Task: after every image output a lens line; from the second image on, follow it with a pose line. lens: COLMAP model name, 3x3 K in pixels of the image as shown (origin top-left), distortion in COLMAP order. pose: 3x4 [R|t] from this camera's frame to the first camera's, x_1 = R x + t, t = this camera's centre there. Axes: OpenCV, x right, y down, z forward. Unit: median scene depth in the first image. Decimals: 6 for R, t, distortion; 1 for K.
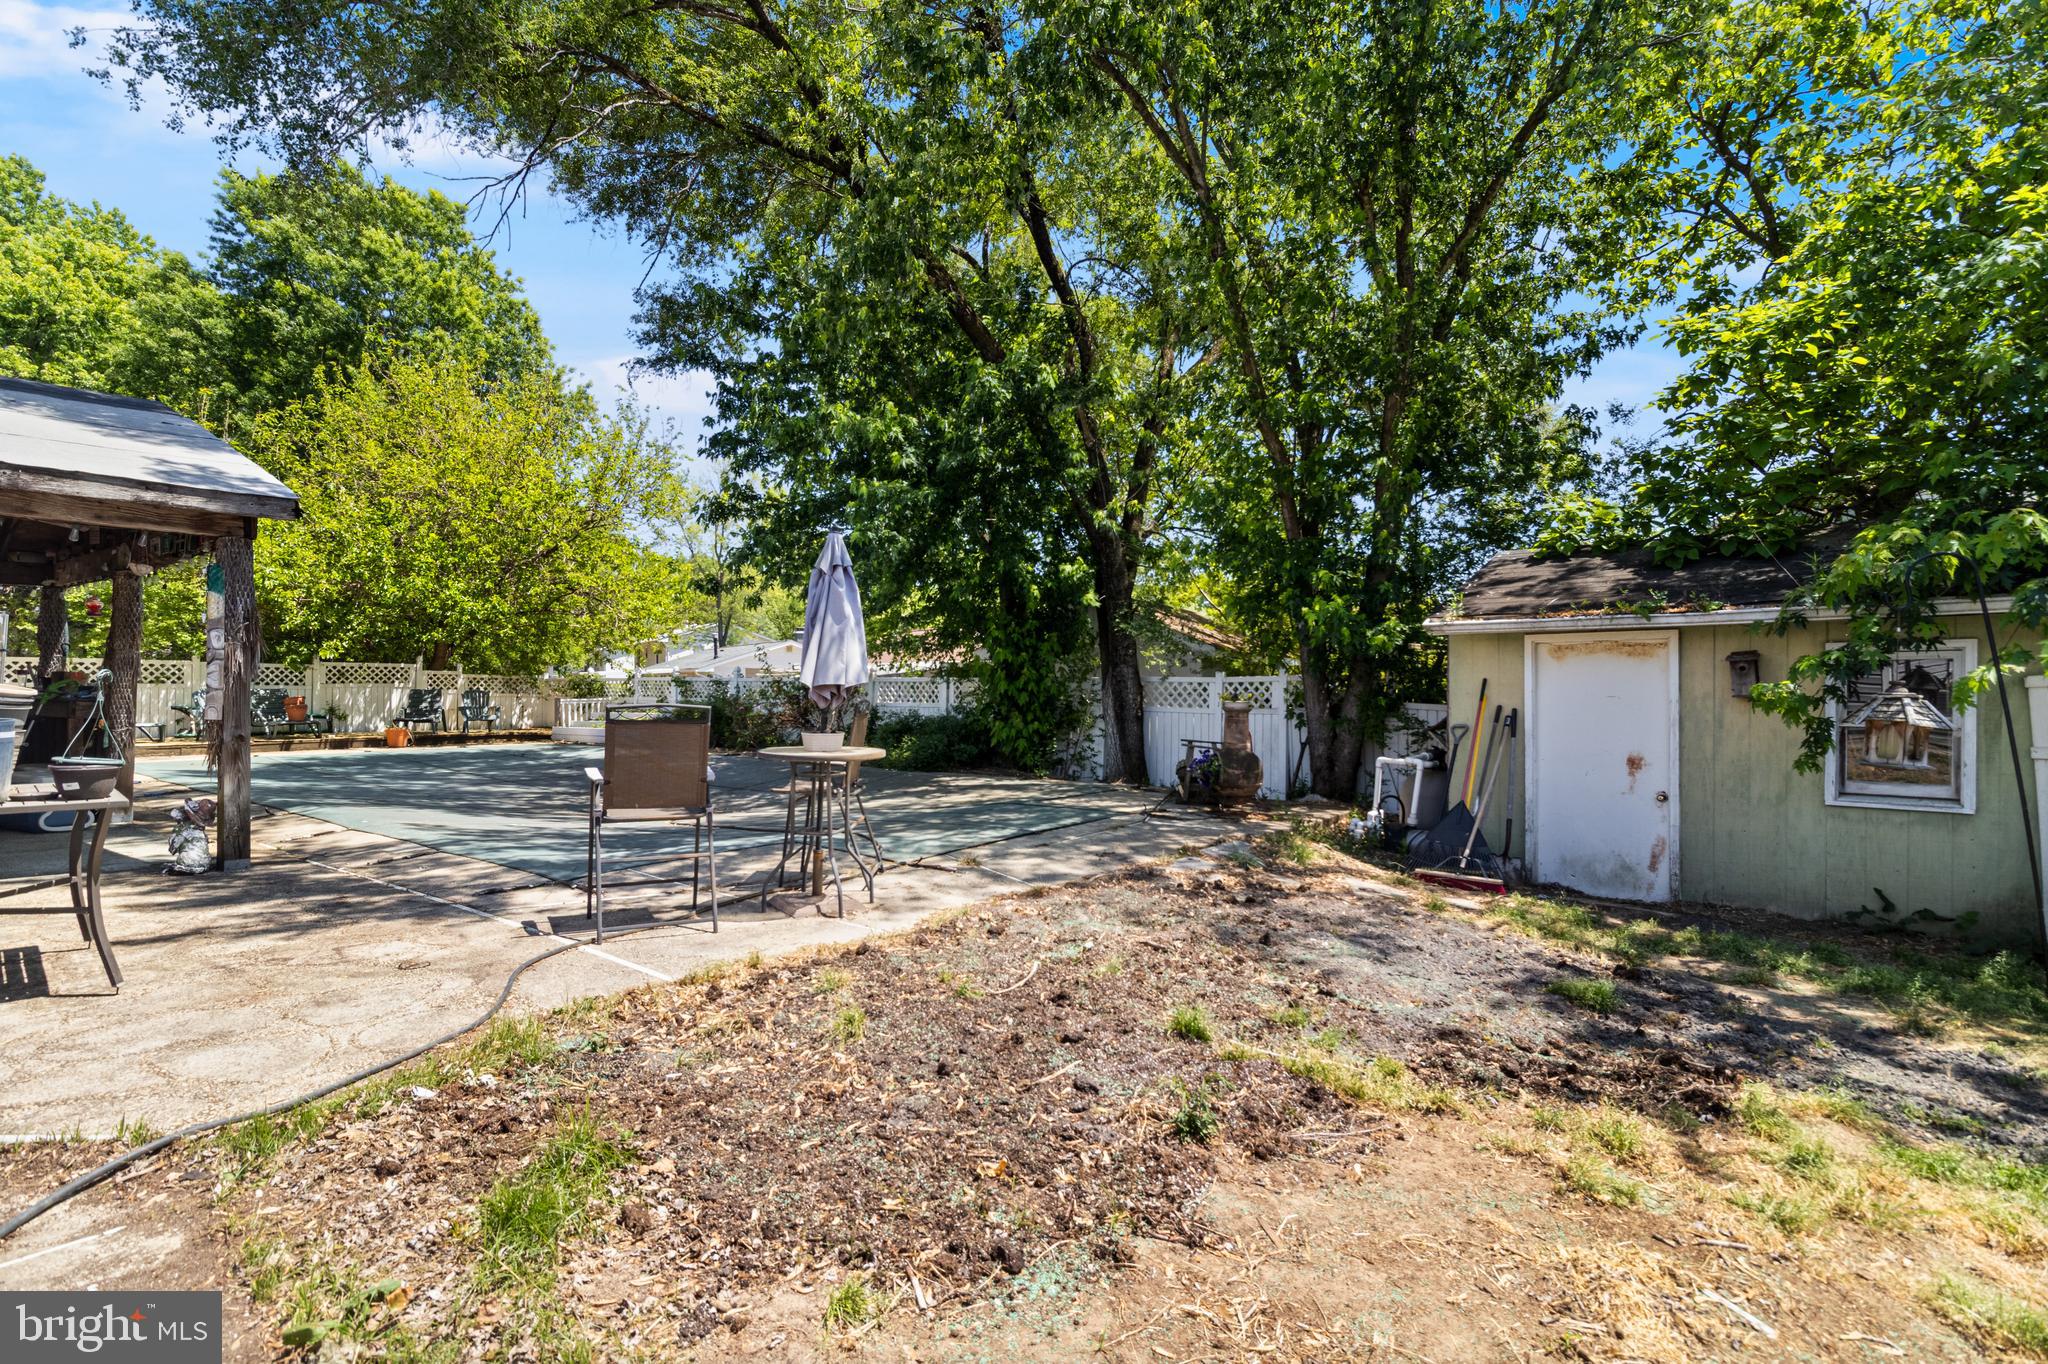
lens RADIAL K [[973.7, 0, 1032.2], [0, 973.7, 691.3], [0, 0, 1]] dist [0.001697, 0.001319]
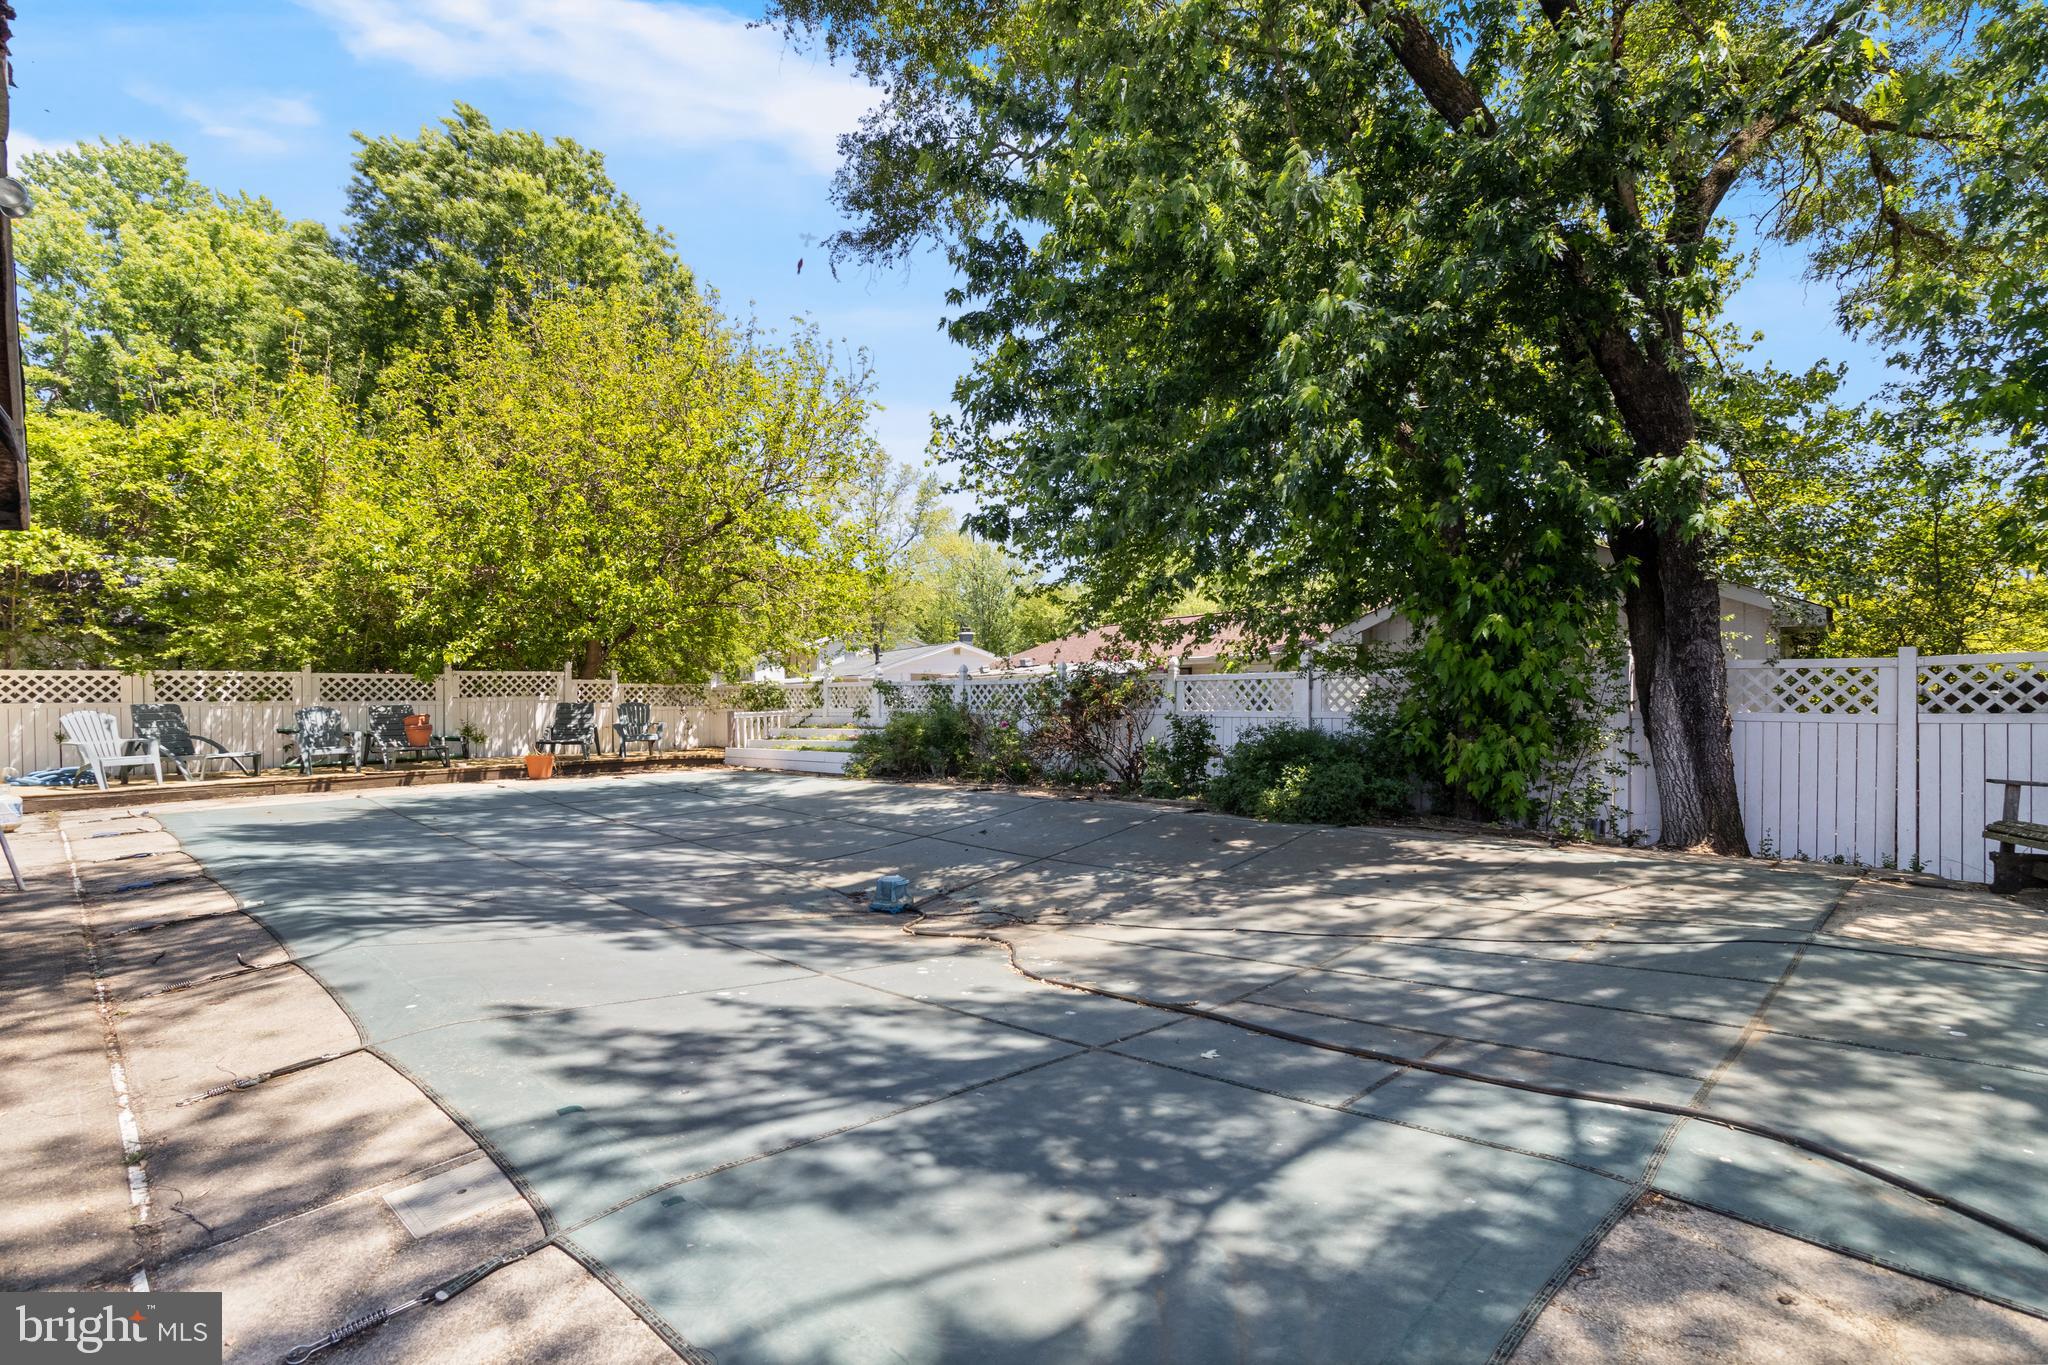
lens RADIAL K [[973.7, 0, 1017.3], [0, 973.7, 690.7], [0, 0, 1]] dist [0.001697, 0.001319]
pose [[0.990309, -0.017639, -0.137757, -0.161507], [0.016730, 0.999830, -0.007753, 0.000181], [0.137870, 0.005374, 0.990436, 0.272950]]
